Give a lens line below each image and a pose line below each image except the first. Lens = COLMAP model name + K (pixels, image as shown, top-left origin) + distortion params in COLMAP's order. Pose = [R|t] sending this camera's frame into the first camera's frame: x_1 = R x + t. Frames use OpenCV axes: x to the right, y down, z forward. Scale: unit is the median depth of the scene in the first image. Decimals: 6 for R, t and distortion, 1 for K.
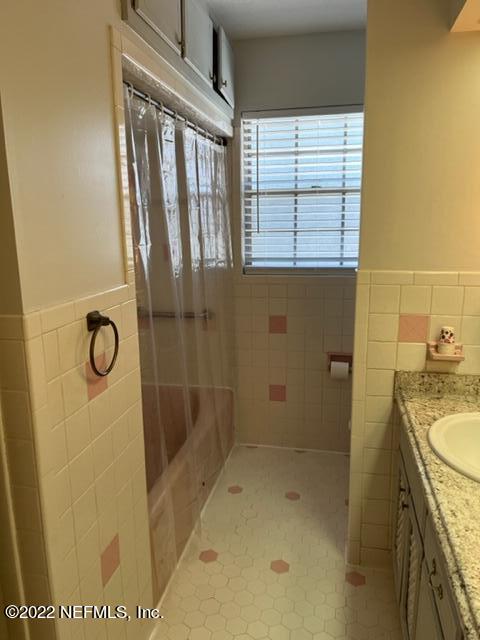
lens RADIAL K [[485.0, 0, 238.6], [0, 485.0, 319.1], [0, 0, 1]] dist [0.061435, -0.078699]
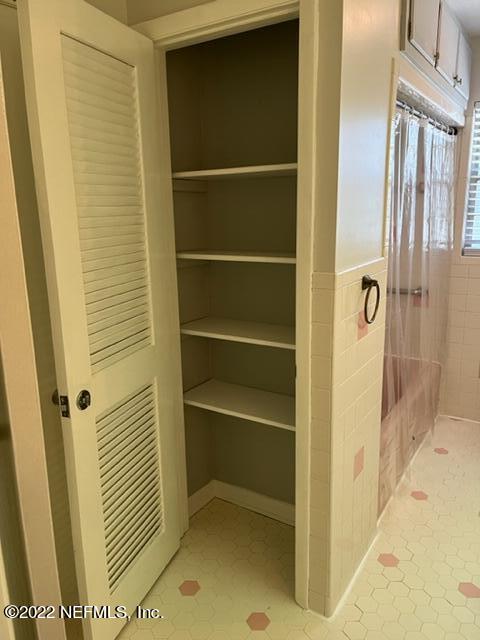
lens RADIAL K [[485.0, 0, 238.6], [0, 485.0, 319.1], [0, 0, 1]] dist [0.061435, -0.078699]
pose [[0.934094, 0.072885, -0.349510, -0.068666], [-0.061650, 0.997163, 0.043180, 0.032675], [0.351665, -0.018787, 0.935937, -0.191208]]
